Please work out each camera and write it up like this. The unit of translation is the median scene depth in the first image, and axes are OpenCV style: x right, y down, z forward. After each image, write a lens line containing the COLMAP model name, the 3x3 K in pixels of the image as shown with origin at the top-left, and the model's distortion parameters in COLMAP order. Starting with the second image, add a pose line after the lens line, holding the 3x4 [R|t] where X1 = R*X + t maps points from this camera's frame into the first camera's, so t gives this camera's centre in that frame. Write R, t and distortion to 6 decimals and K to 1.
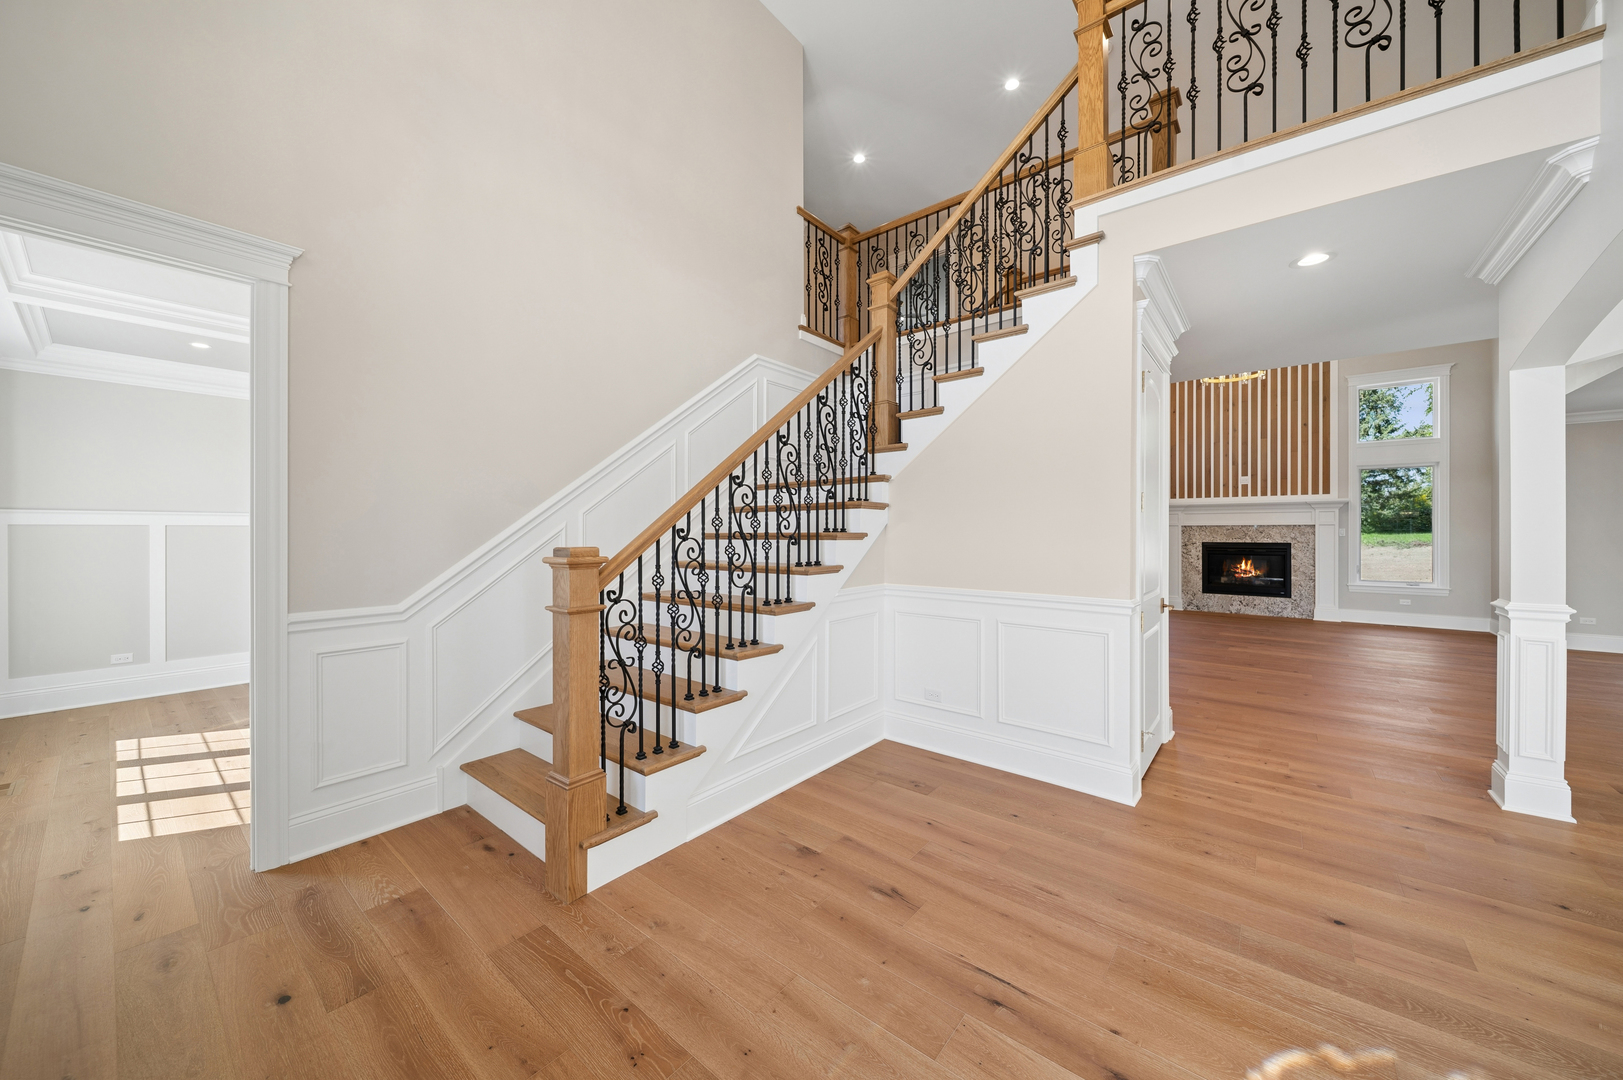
lens RADIAL K [[576.4, 0, 806.8], [0, 576.4, 534.3], [0, 0, 1]] dist [-0.001475, -0.001235]
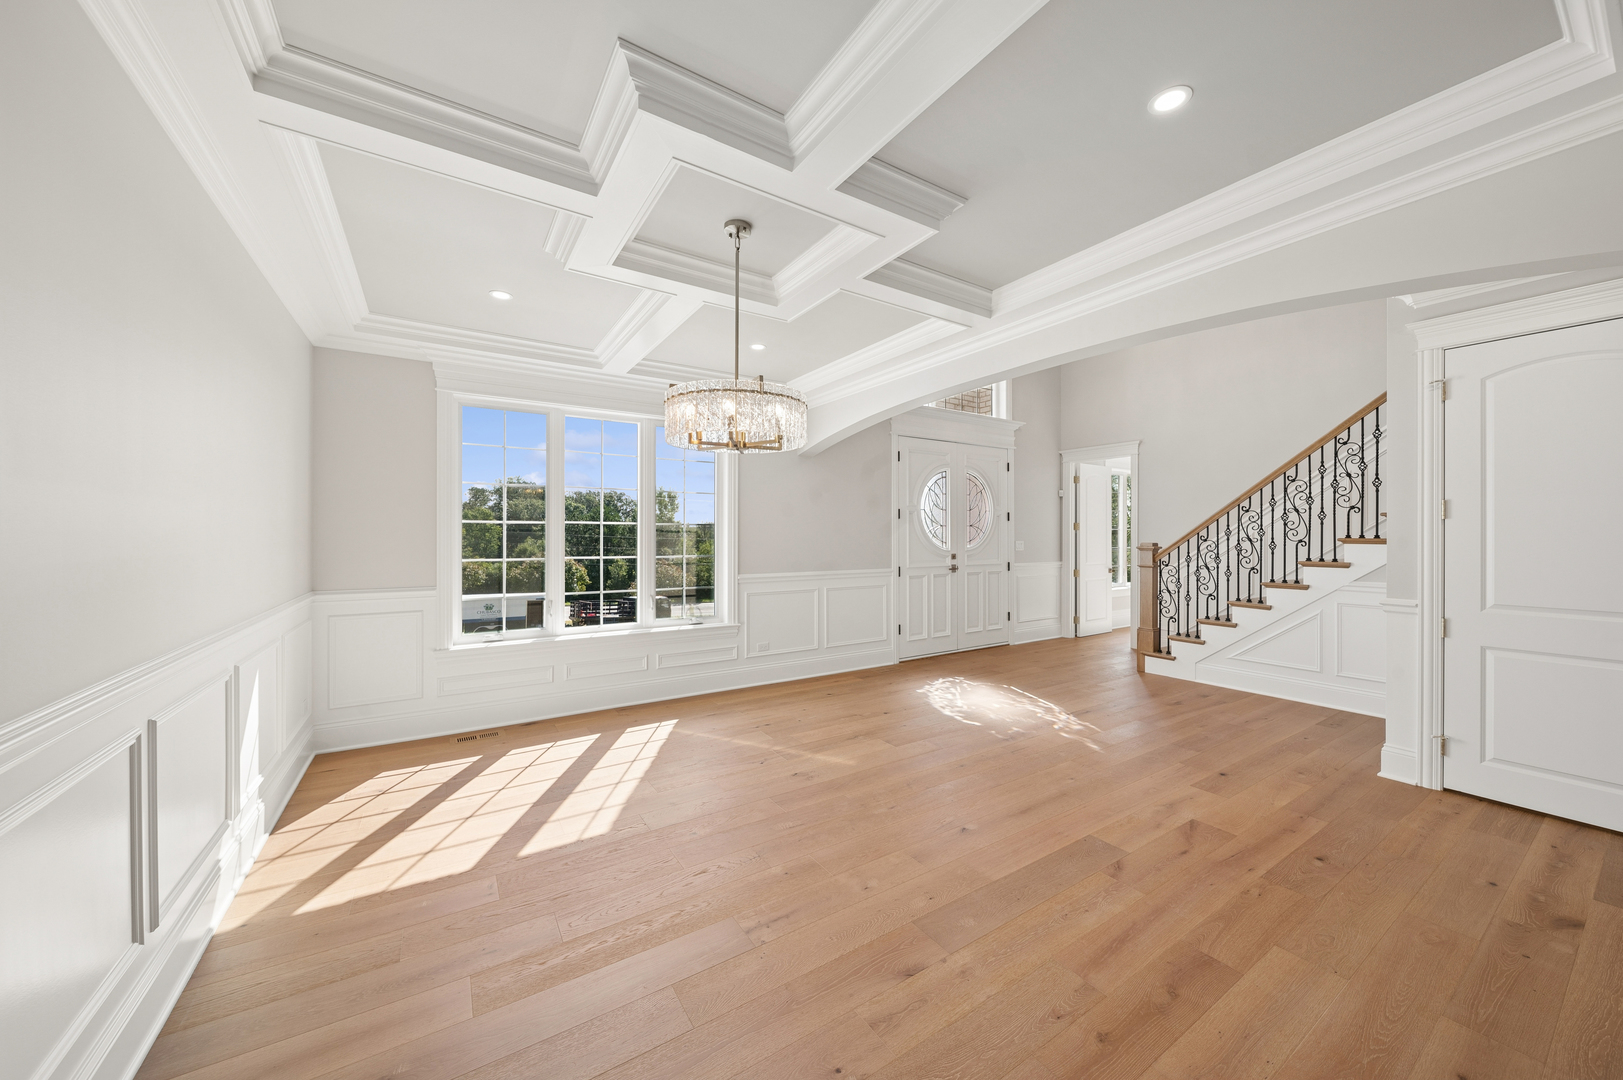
lens RADIAL K [[576.4, 0, 820.4], [0, 576.4, 535.2], [0, 0, 1]] dist [-0.001475, -0.001235]
pose [[-0.295712, 0.001901, -0.955275, 2.564150], [-0.005783, 0.999976, 0.003780, -0.012634], [0.955260, 0.006642, -0.295694, 0.338023]]
